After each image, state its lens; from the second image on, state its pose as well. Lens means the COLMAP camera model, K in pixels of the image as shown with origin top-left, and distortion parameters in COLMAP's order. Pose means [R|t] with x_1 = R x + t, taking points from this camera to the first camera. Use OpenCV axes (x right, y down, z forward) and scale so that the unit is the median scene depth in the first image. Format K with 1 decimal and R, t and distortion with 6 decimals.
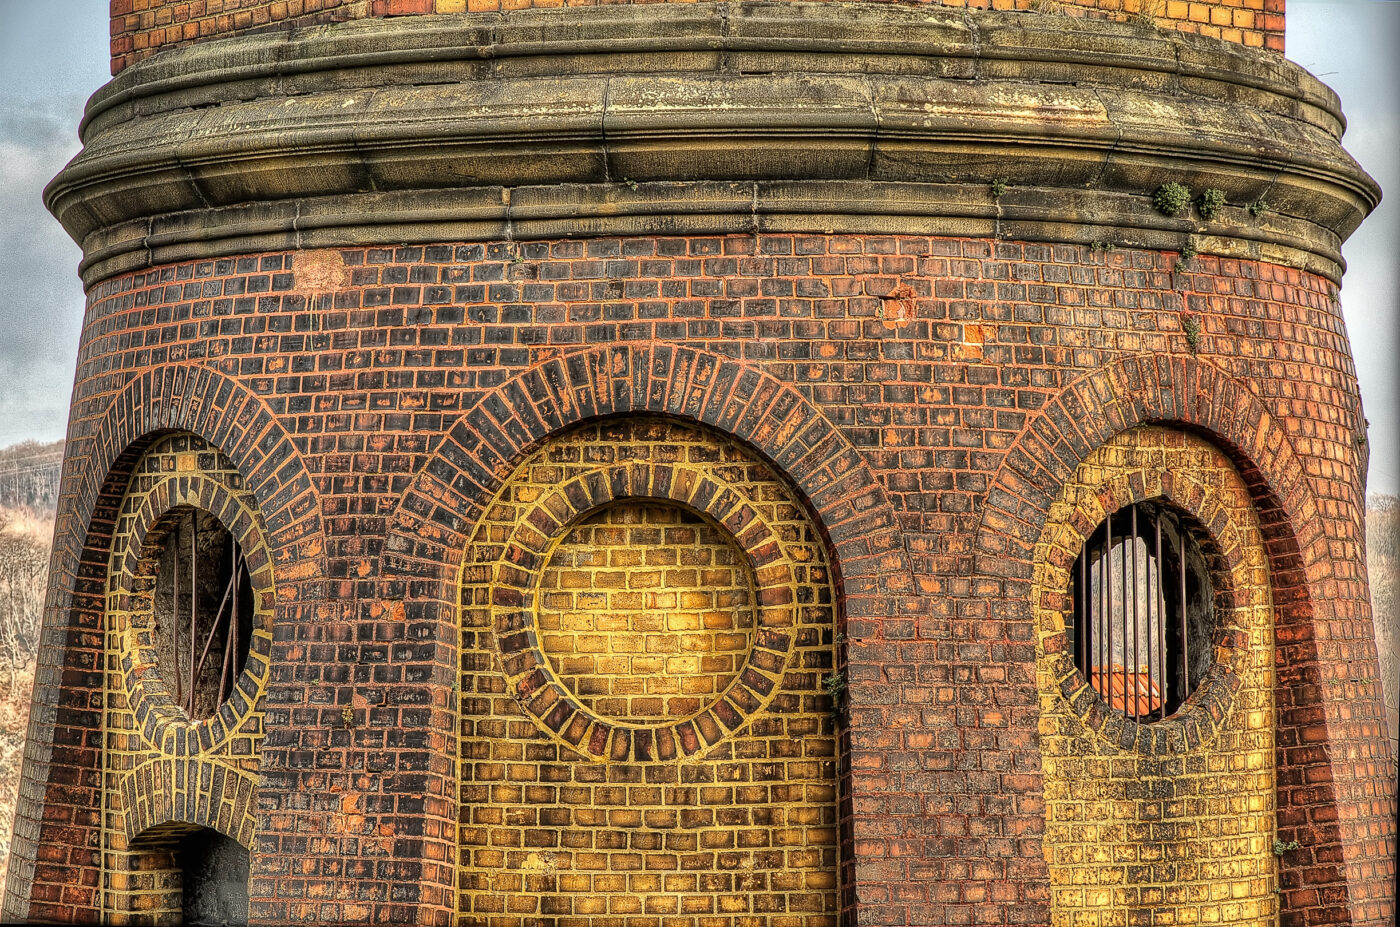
lens RADIAL K [[3843.2, 0, 700.0], [0, 3843.2, 463.5], [0, 0, 1]] dist [0.324722, 0.657484]
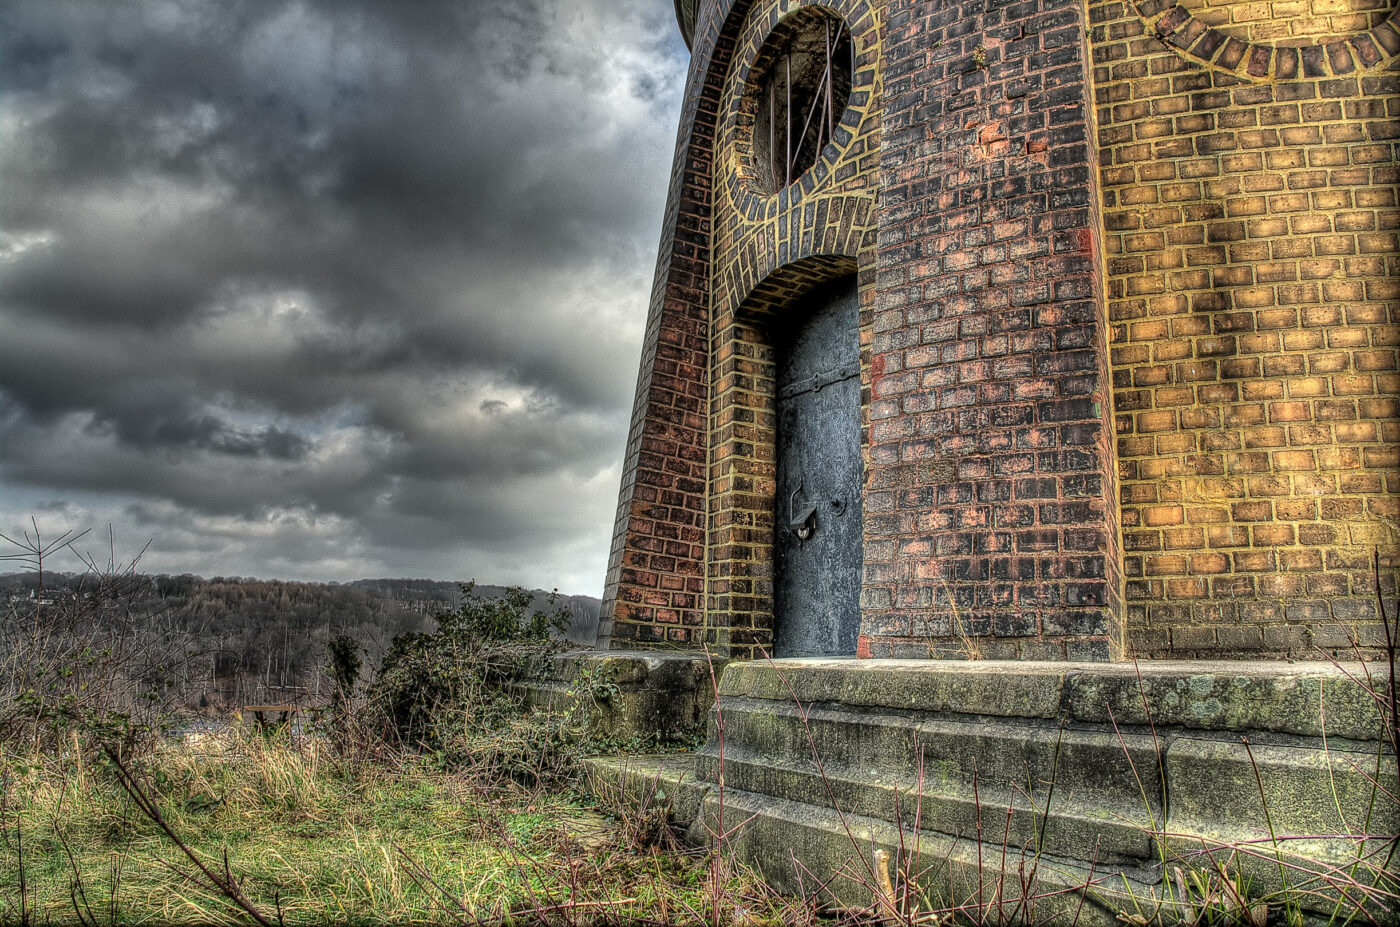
lens RADIAL K [[979.9, 0, 700.0], [0, 979.9, 464.8], [0, 0, 1]] dist [-0.113872, 0.071328]
pose [[0.992886, -0.000163, -0.119065, -0.130637], [-0.016356, 0.990333, -0.137745, 0.197733], [0.117936, 0.138713, 0.983285, 0.763395]]
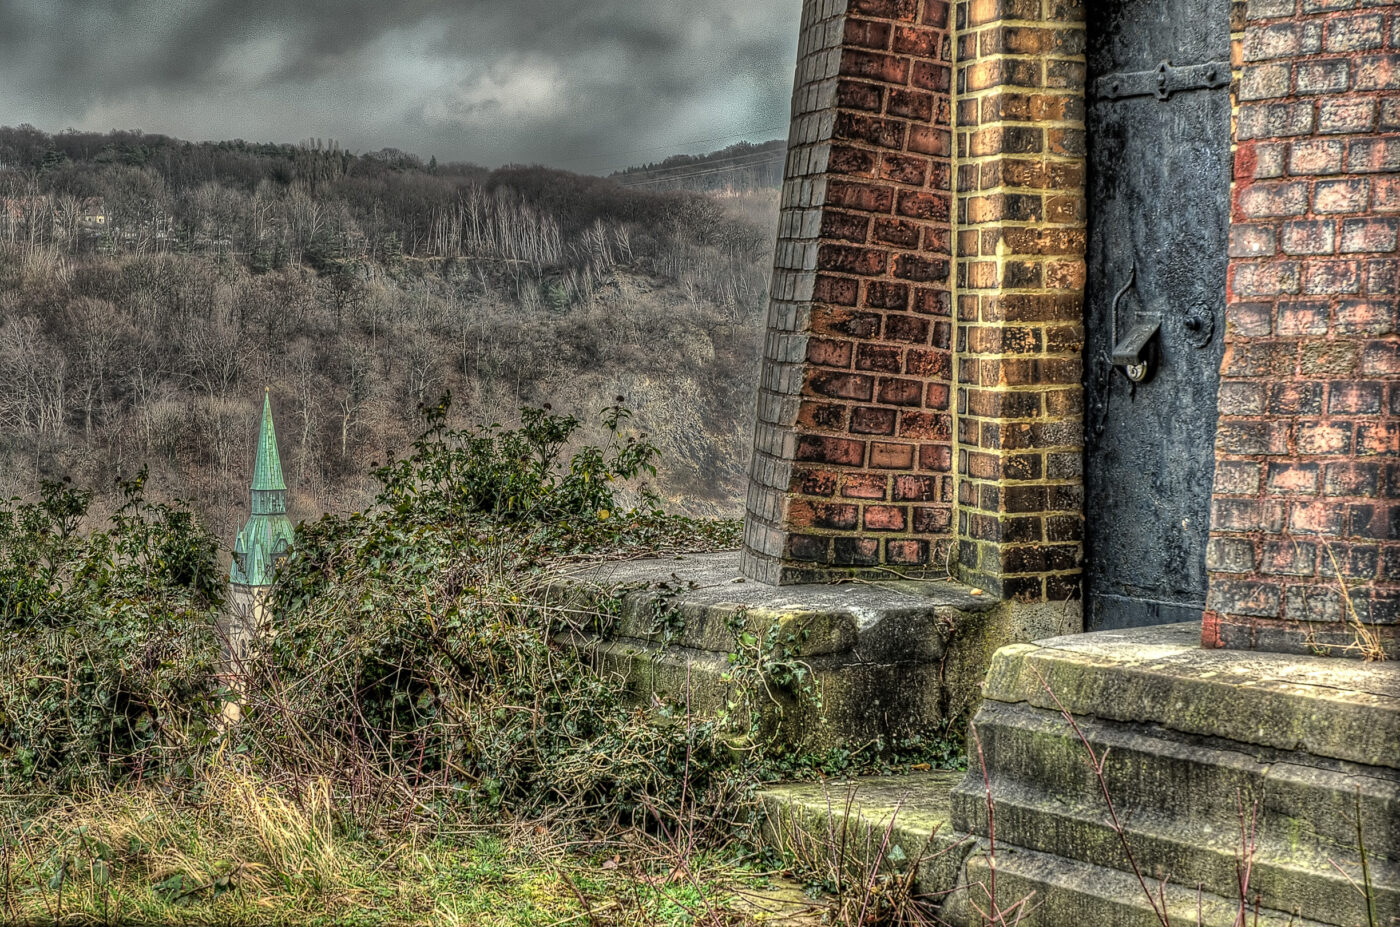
lens RADIAL K [[3172.4, 0, 701.6], [0, 3172.4, 480.5], [0, 0, 1]] dist [0.228440, 0.065315]
pose [[0.982951, 0.003428, -0.183838, -0.108551], [0.014539, 0.995246, 0.096299, 0.142470], [0.183294, -0.097330, 0.978228, 0.534253]]
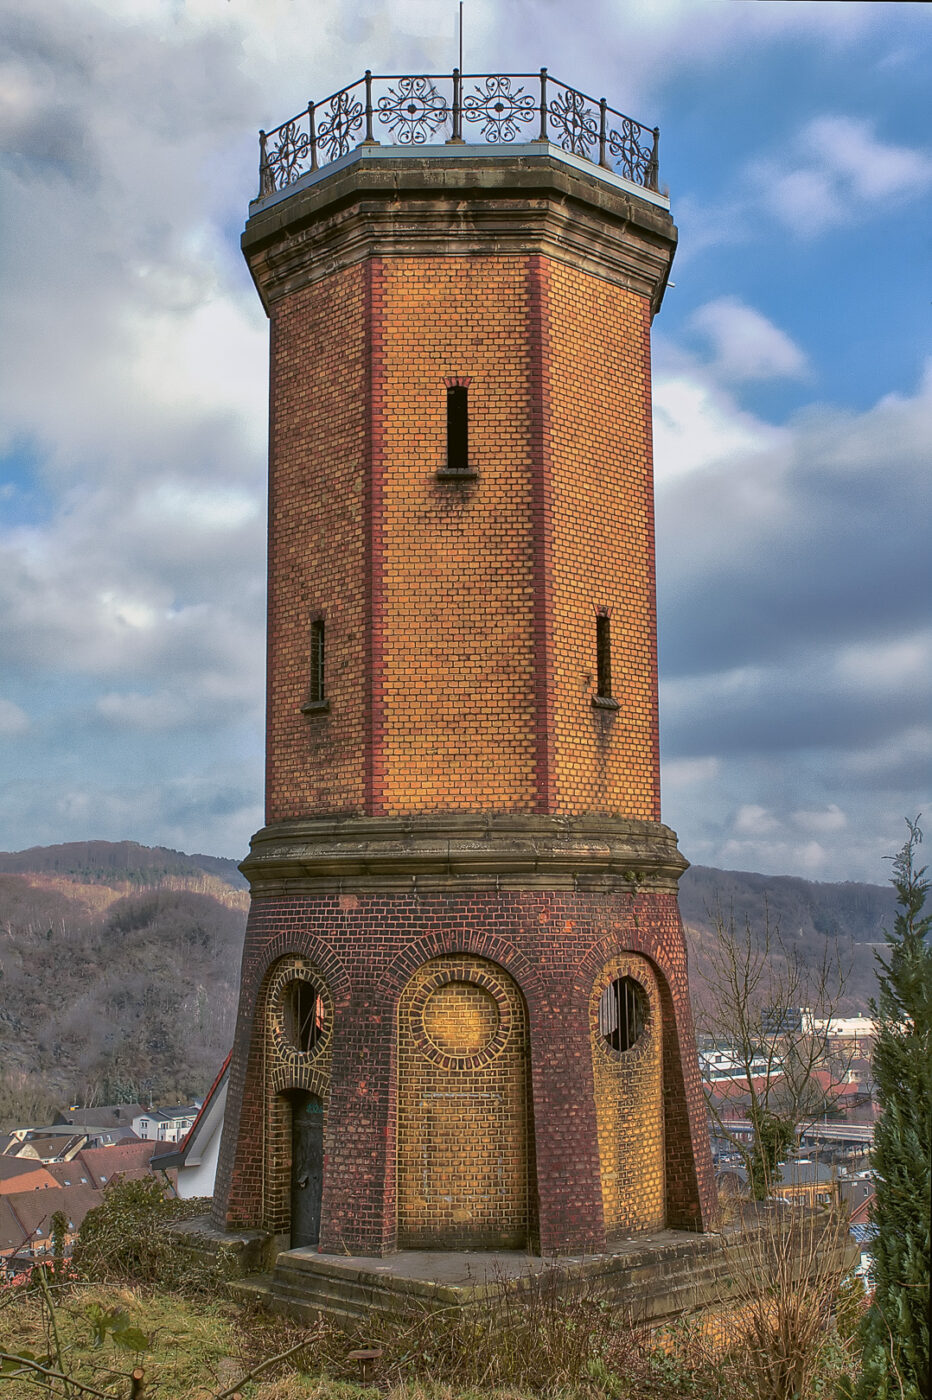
lens RADIAL K [[1650.2, 0, 466.2], [0, 1650.2, 713.7], [0, 0, 1]] dist [0.002409, 0.149128]
pose [[0.996513, 0.006861, 0.083159, -0.117315], [0.000328, 0.996283, -0.086137, -0.086241], [-0.083441, 0.085864, 0.992807, -0.291688]]
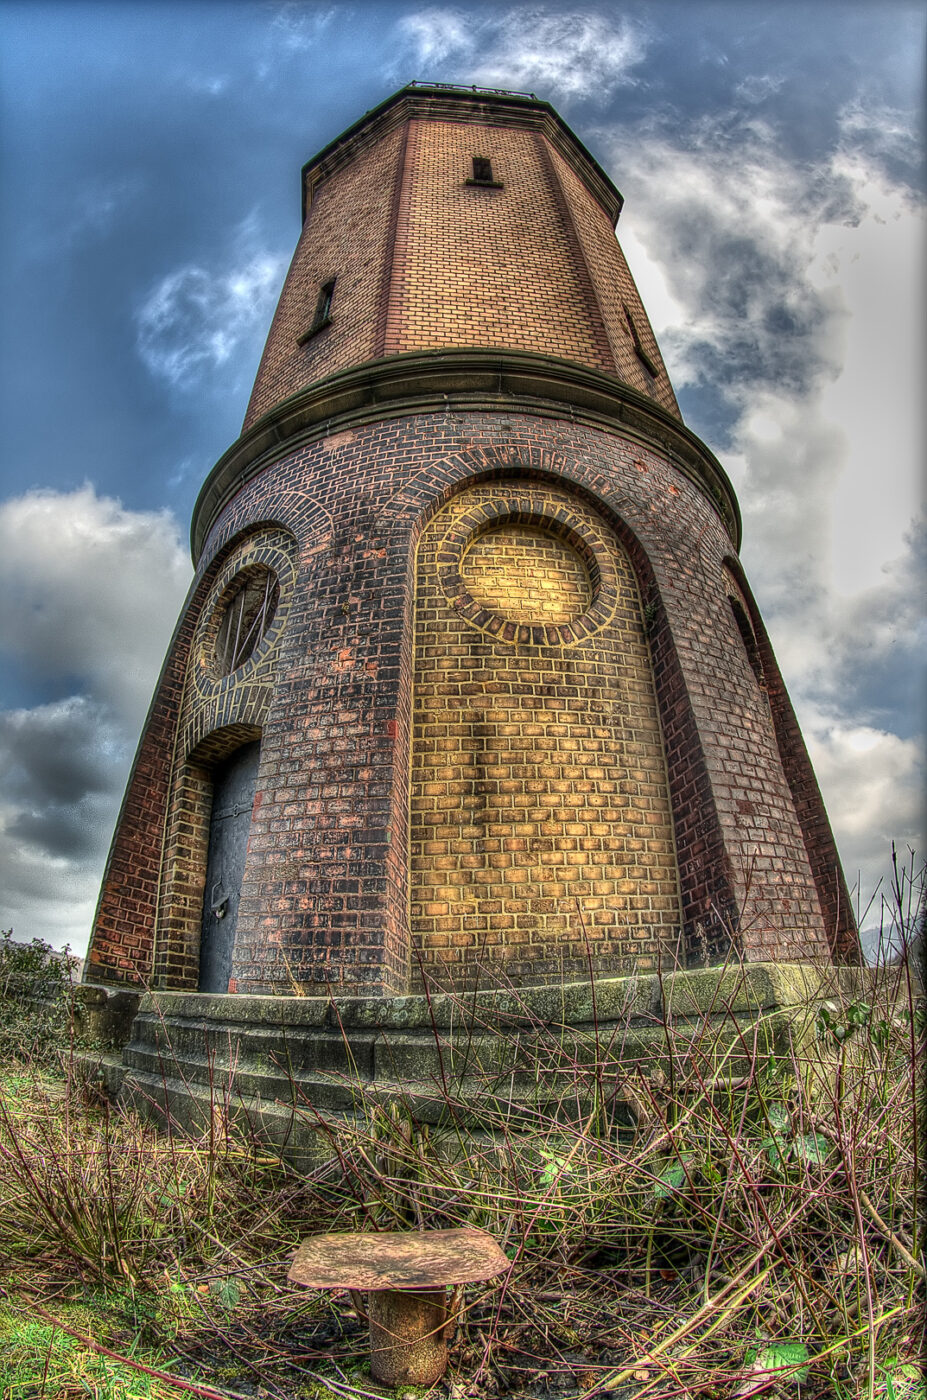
lens RADIAL K [[722.3, 0, 459.9], [0, 722.3, 708.5], [0, 0, 1]] dist [-0.322157, 0.111967]
pose [[0.975300, 0.081222, 0.205407, -0.100441], [0.002619, 0.925620, -0.378445, 0.205247], [-0.220867, 0.369636, 0.902545, 0.744856]]
